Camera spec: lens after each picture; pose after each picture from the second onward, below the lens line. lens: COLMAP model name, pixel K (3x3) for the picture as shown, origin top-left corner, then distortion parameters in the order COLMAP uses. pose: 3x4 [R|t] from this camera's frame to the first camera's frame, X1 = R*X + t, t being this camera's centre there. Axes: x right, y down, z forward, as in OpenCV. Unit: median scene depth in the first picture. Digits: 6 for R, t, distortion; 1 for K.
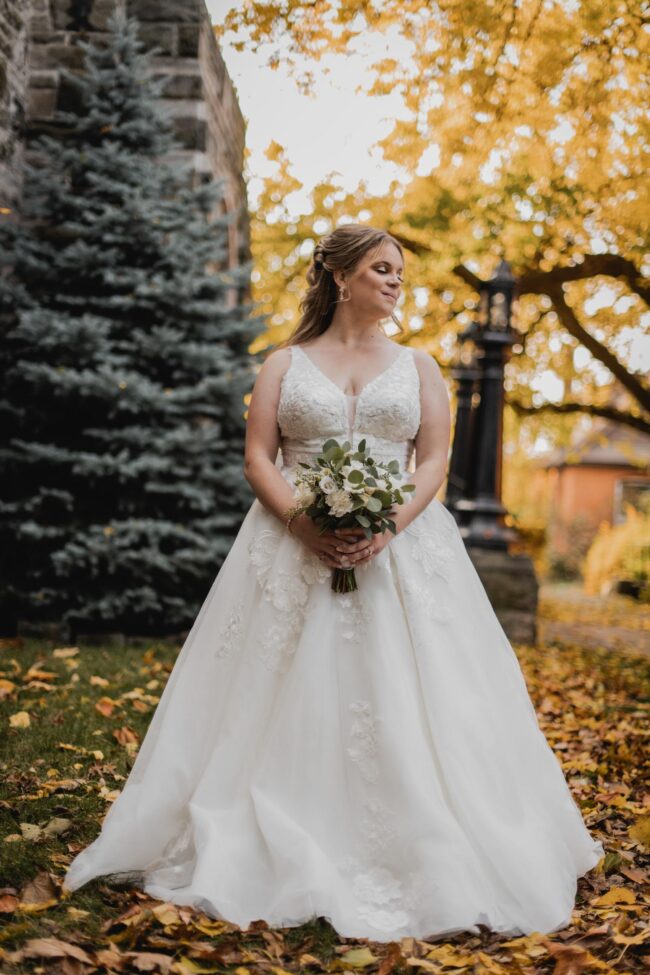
lens RADIAL K [[1431.9, 0, 325.0], [0, 1431.9, 487.5], [0, 0, 1]] dist [0.026527, 0.200254]
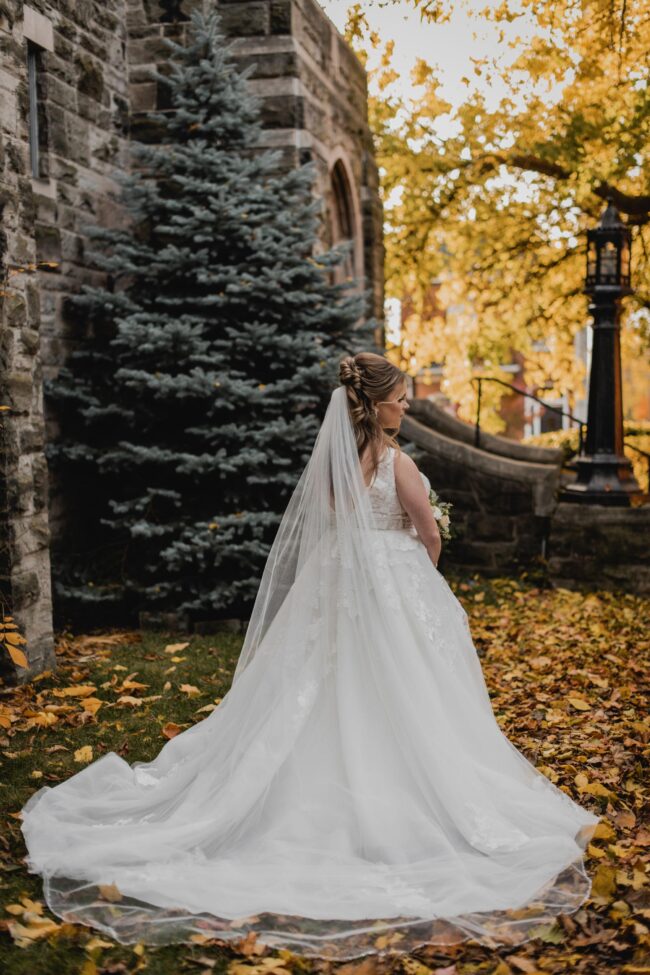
lens RADIAL K [[1431.9, 0, 325.0], [0, 1431.9, 487.5], [0, 0, 1]] dist [0.026527, 0.200254]
pose [[0.986270, -0.059842, -0.153916, 0.086298], [0.071022, 0.995141, 0.068188, -0.058954], [0.149087, -0.078183, 0.985728, -0.017977]]
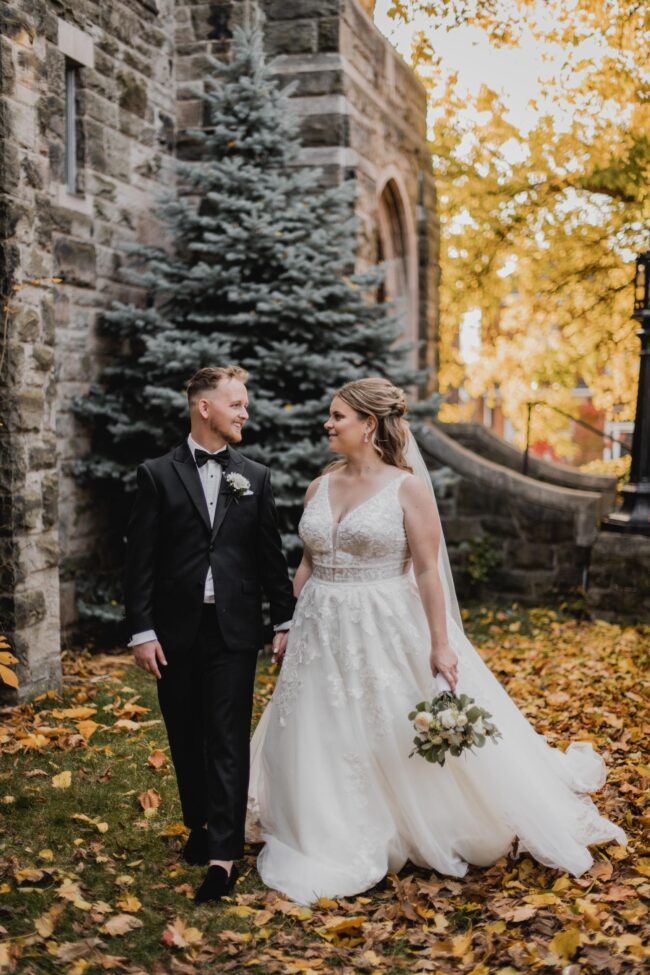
lens RADIAL K [[1431.9, 0, 325.0], [0, 1431.9, 487.5], [0, 0, 1]] dist [0.026527, 0.200254]
pose [[0.976060, -0.038413, -0.214081, 0.125749], [0.050527, 0.997399, 0.051400, -0.058262], [0.211550, -0.060986, 0.975463, 0.008197]]
